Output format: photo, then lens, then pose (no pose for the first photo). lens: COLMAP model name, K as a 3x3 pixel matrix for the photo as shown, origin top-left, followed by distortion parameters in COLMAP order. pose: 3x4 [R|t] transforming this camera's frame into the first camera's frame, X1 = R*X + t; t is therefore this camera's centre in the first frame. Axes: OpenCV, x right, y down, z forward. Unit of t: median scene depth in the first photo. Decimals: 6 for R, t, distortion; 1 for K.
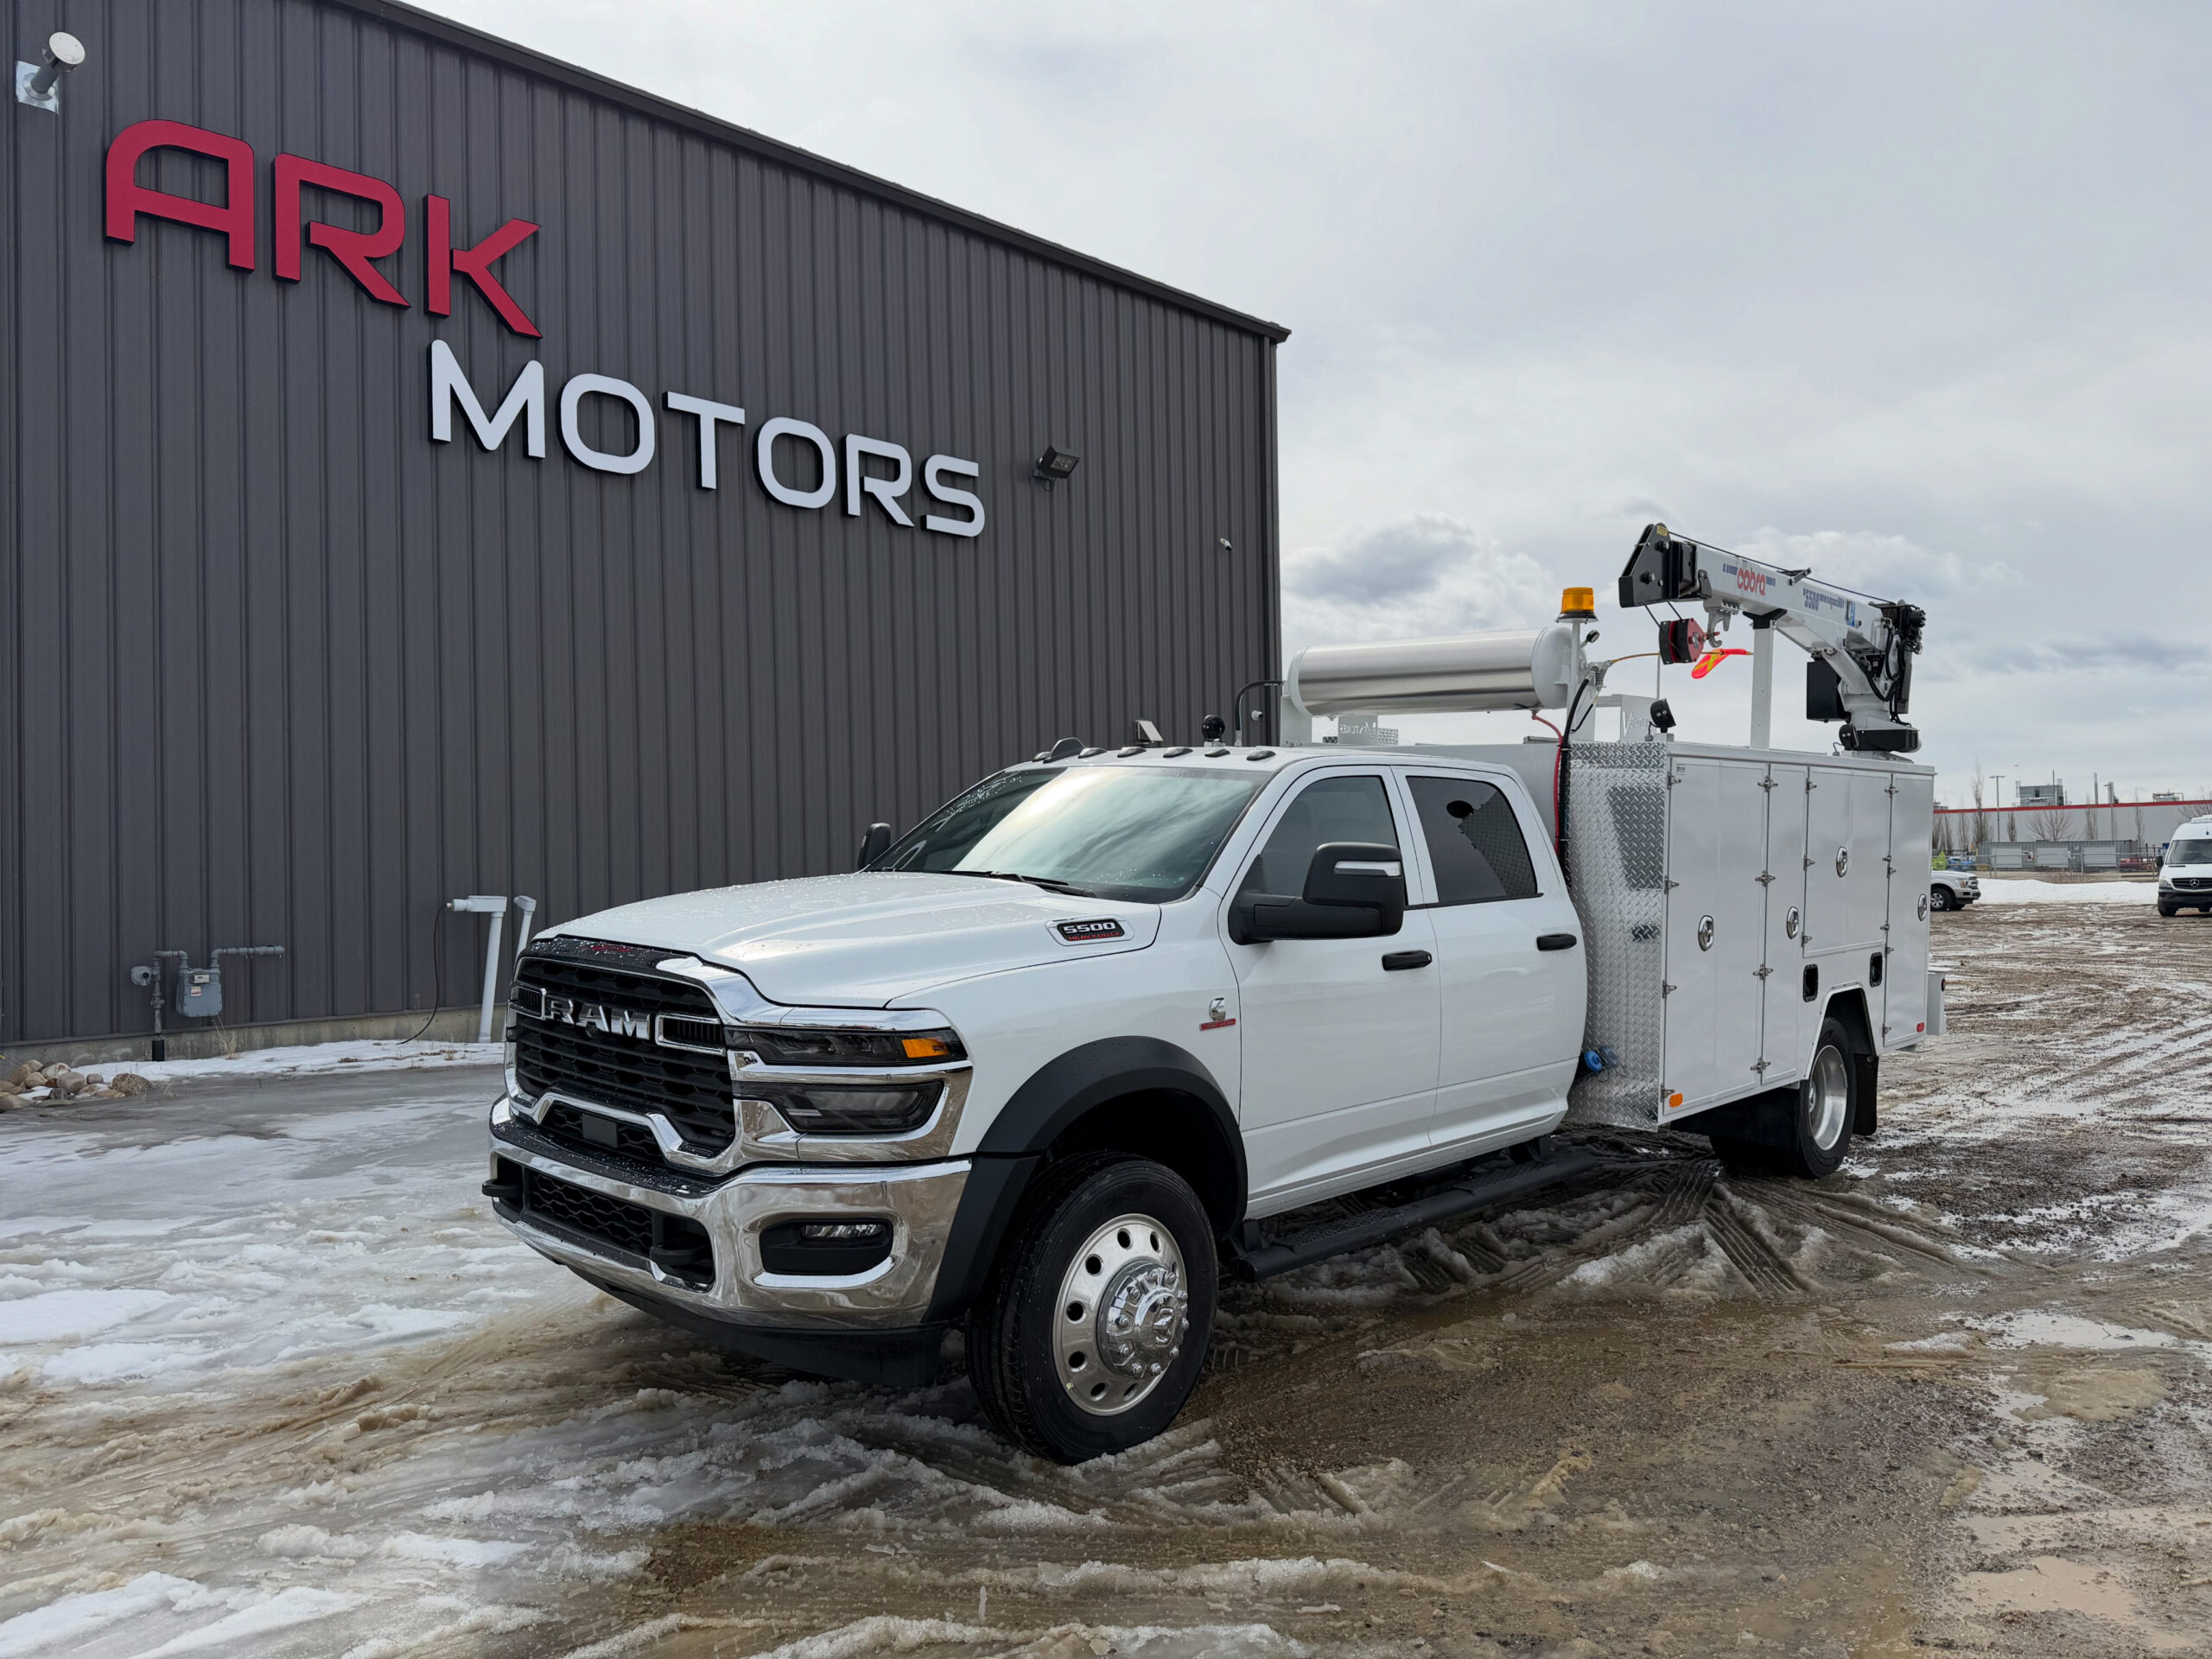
lens RADIAL K [[1569.1, 0, 1113.1], [0, 1569.1, 859.5], [0, 0, 1]] dist [0.032430, -0.035902]
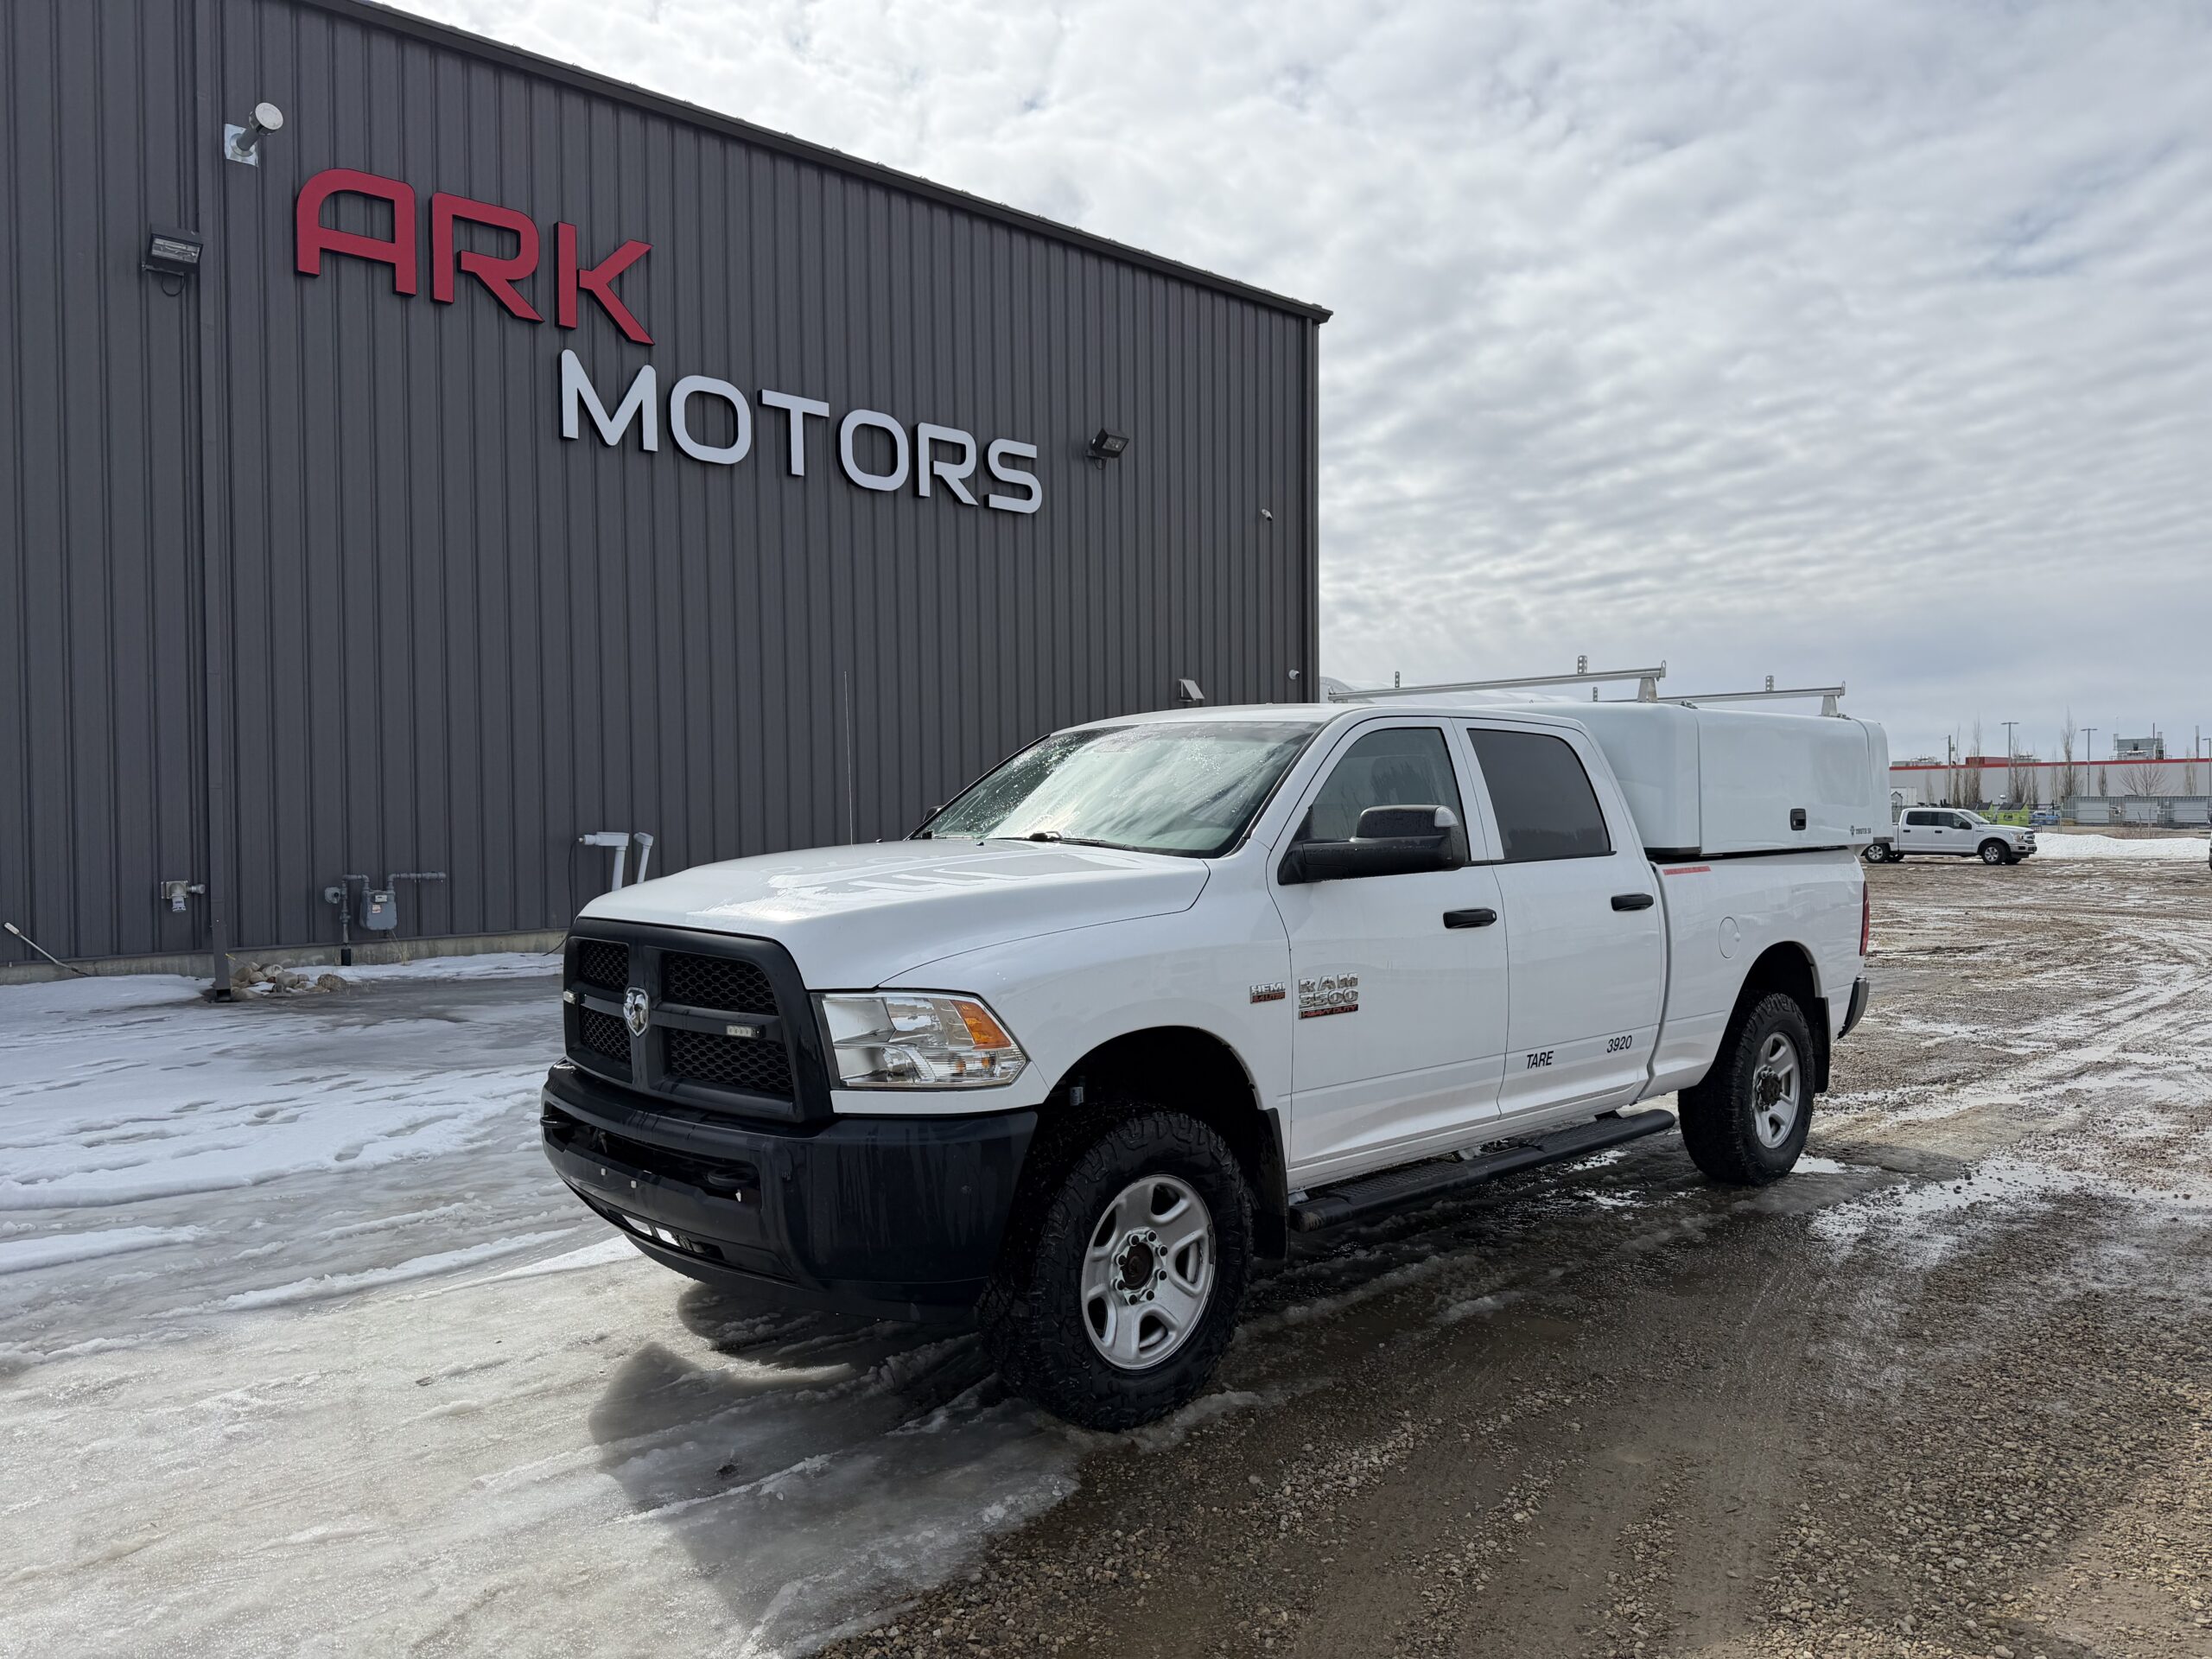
lens RADIAL K [[1569.1, 0, 1097.4], [0, 1569.1, 863.1], [0, 0, 1]] dist [0.032430, -0.035902]
pose [[0.998412, 0.013000, -0.054821, 0.023935], [-0.010933, 0.999224, 0.037830, -0.002123], [0.055270, -0.037171, 0.997779, -0.125243]]
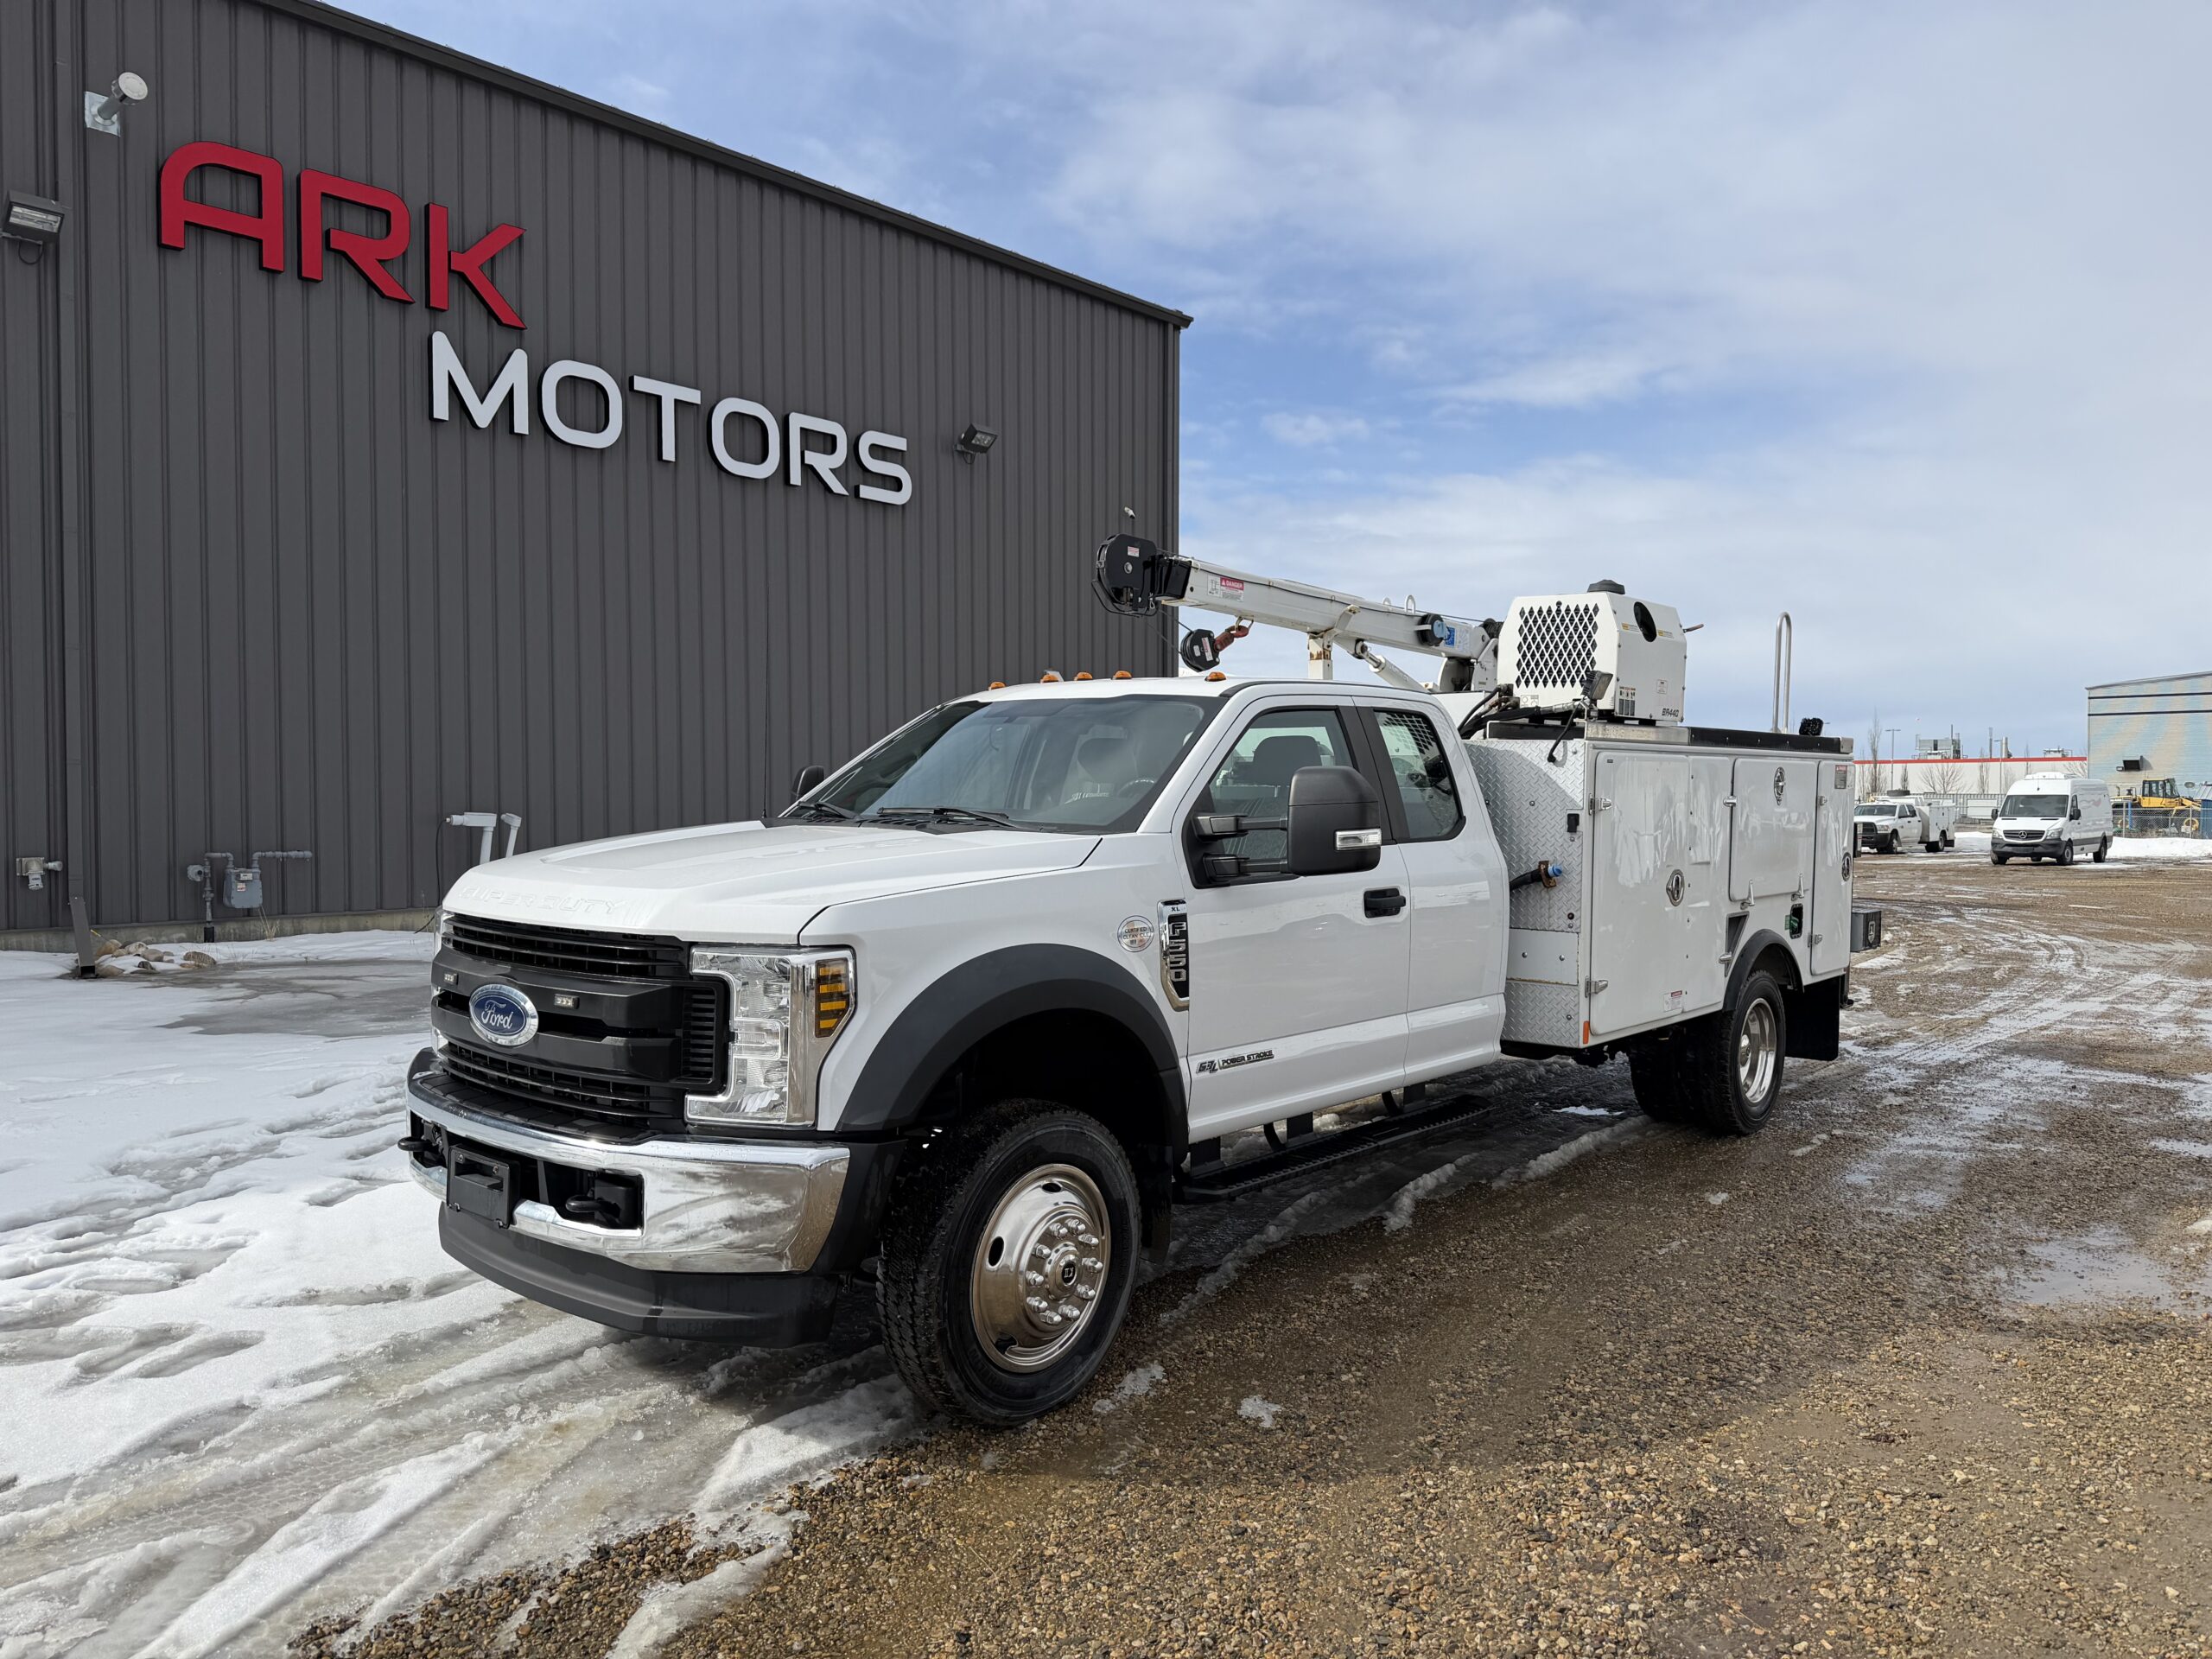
lens RADIAL K [[1569.1, 0, 1105.5], [0, 1569.1, 862.5], [0, 0, 1]] dist [0.032430, -0.035902]
pose [[0.998913, 0.019759, 0.042229, 0.017863], [-0.021628, 0.998786, 0.044258, -0.001747], [-0.041304, -0.045123, 0.998127, -0.169512]]
